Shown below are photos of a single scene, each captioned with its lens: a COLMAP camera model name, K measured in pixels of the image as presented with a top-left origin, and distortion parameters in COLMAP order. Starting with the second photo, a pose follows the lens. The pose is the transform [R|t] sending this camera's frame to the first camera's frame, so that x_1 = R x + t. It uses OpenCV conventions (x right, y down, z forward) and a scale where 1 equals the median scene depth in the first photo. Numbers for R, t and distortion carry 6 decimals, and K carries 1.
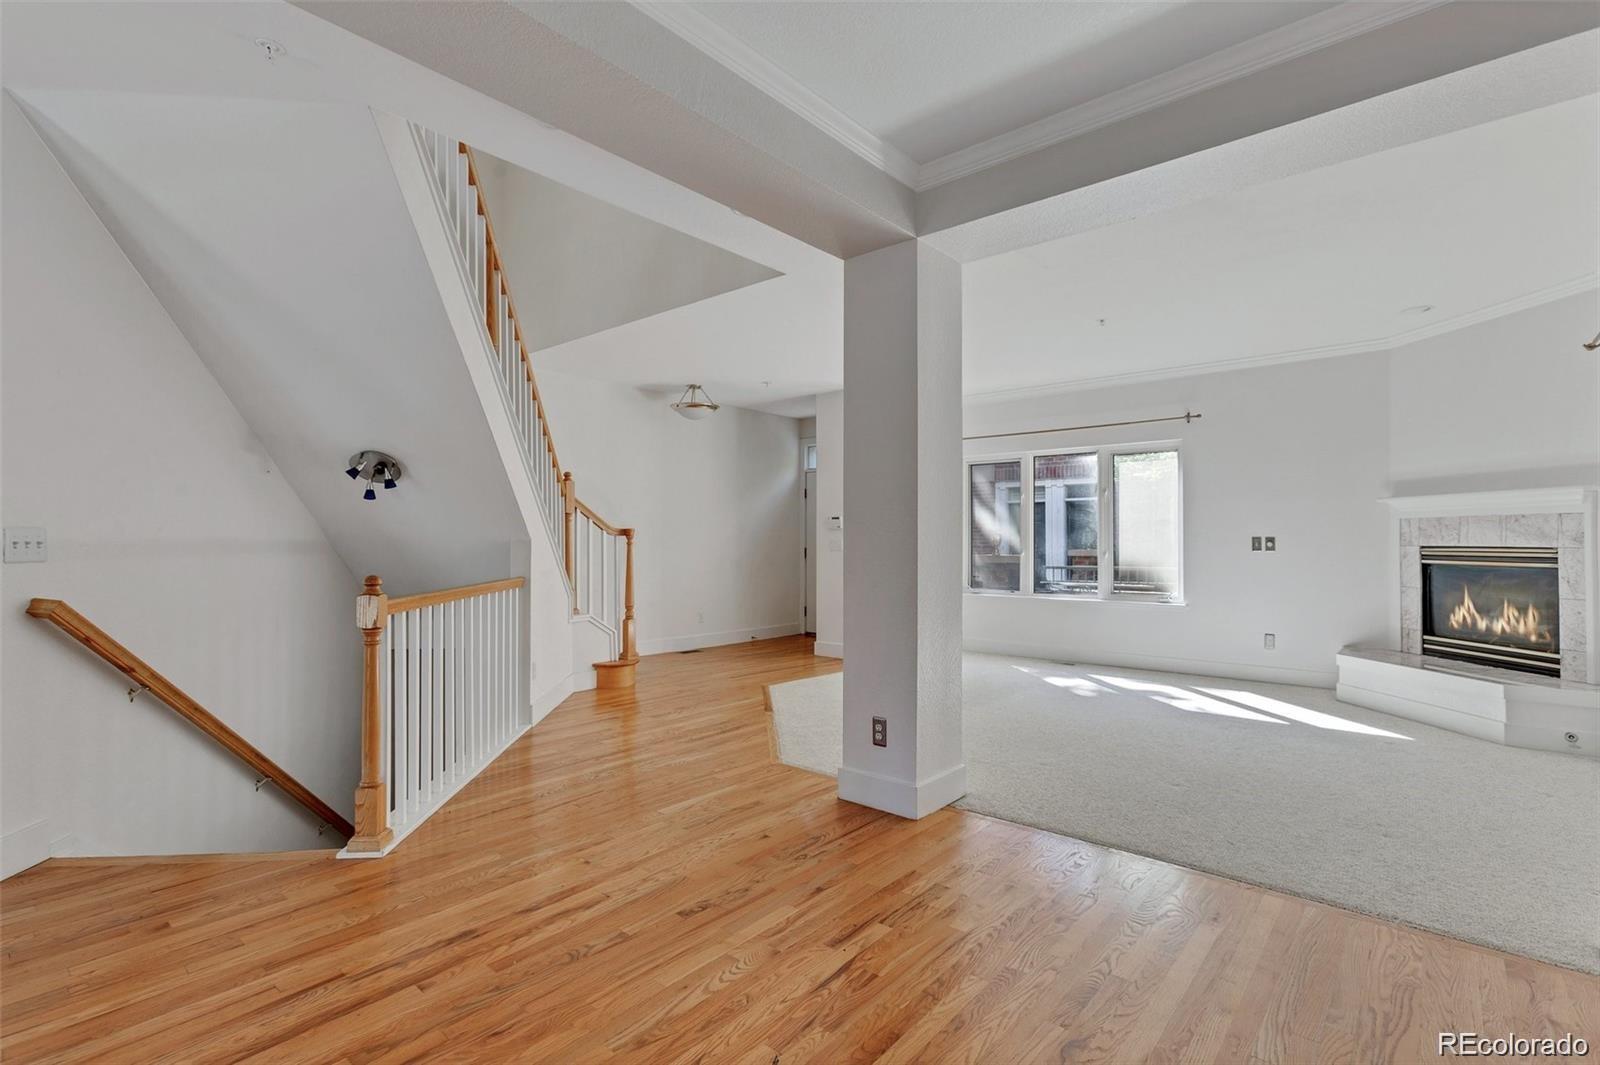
lens RADIAL K [[775.6, 0, 811.4], [0, 775.6, 535.5], [0, 0, 1]] dist [0.002559, 0.000250]
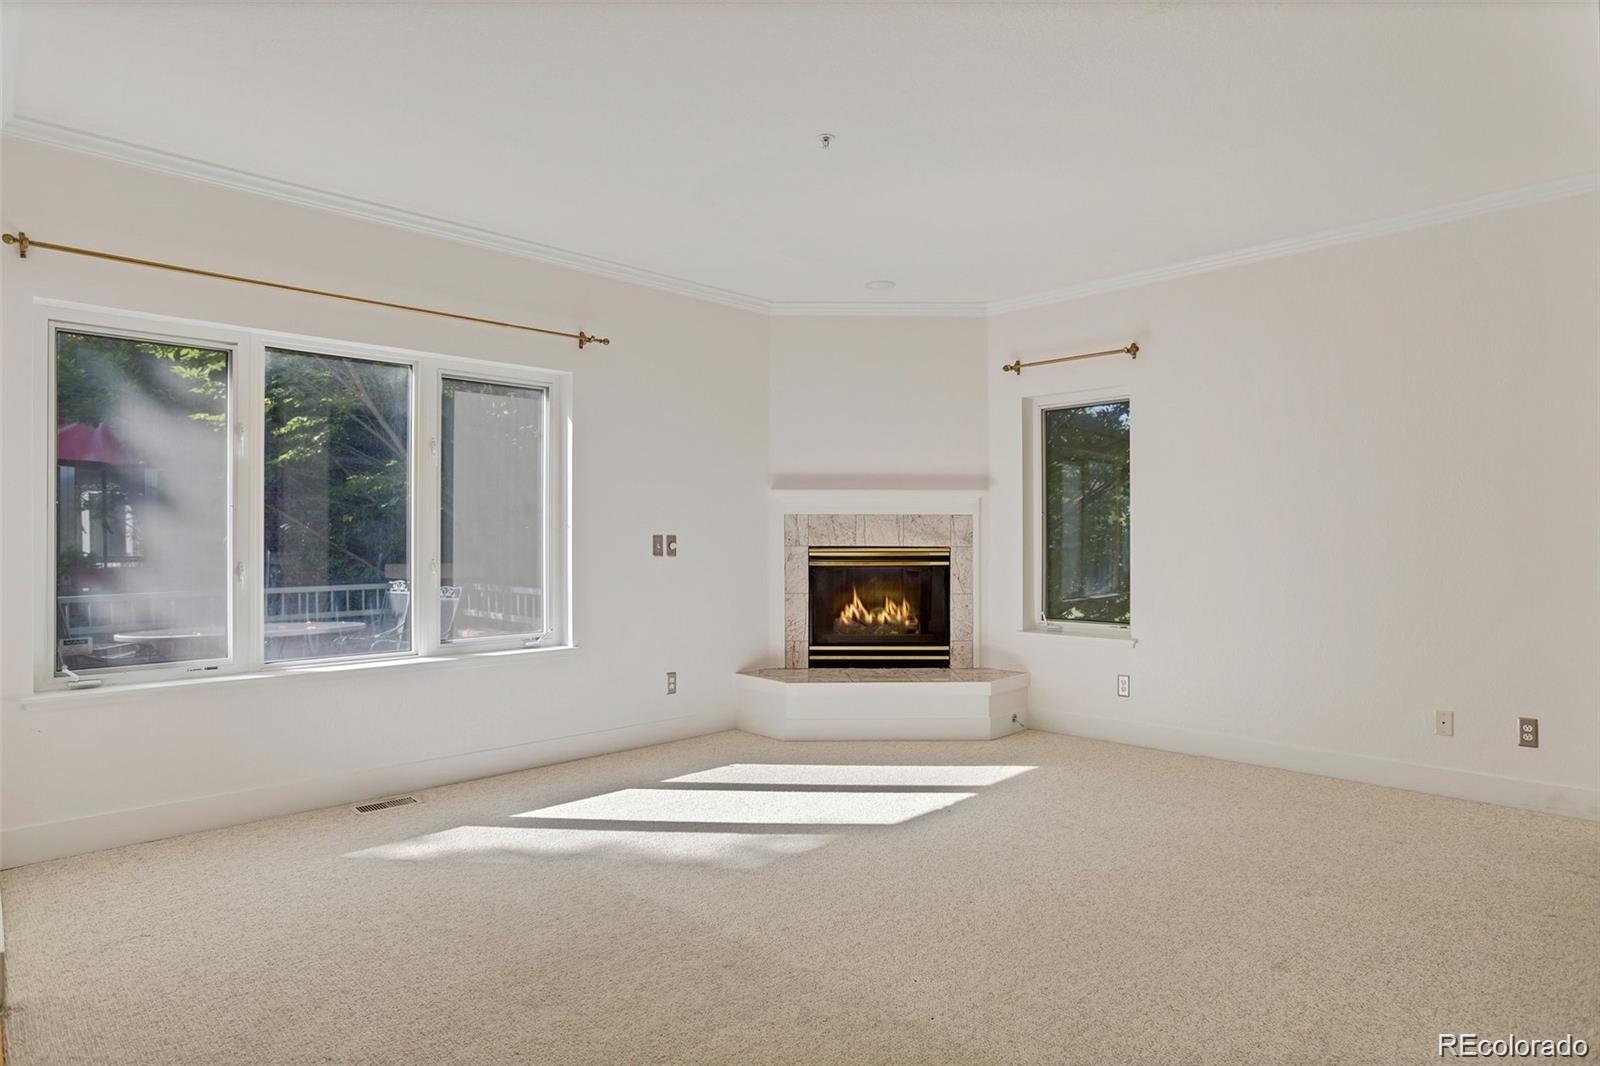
lens RADIAL K [[880.3, 0, 800.0], [0, 880.3, 533.0], [0, 0, 1]] dist [-0.066678, -0.000609]
pose [[0.087625, 0.002267, 0.996151, -0.228954], [-0.006738, 0.999976, -0.001683, 0.000130], [-0.996131, -0.006565, 0.087638, 0.952302]]
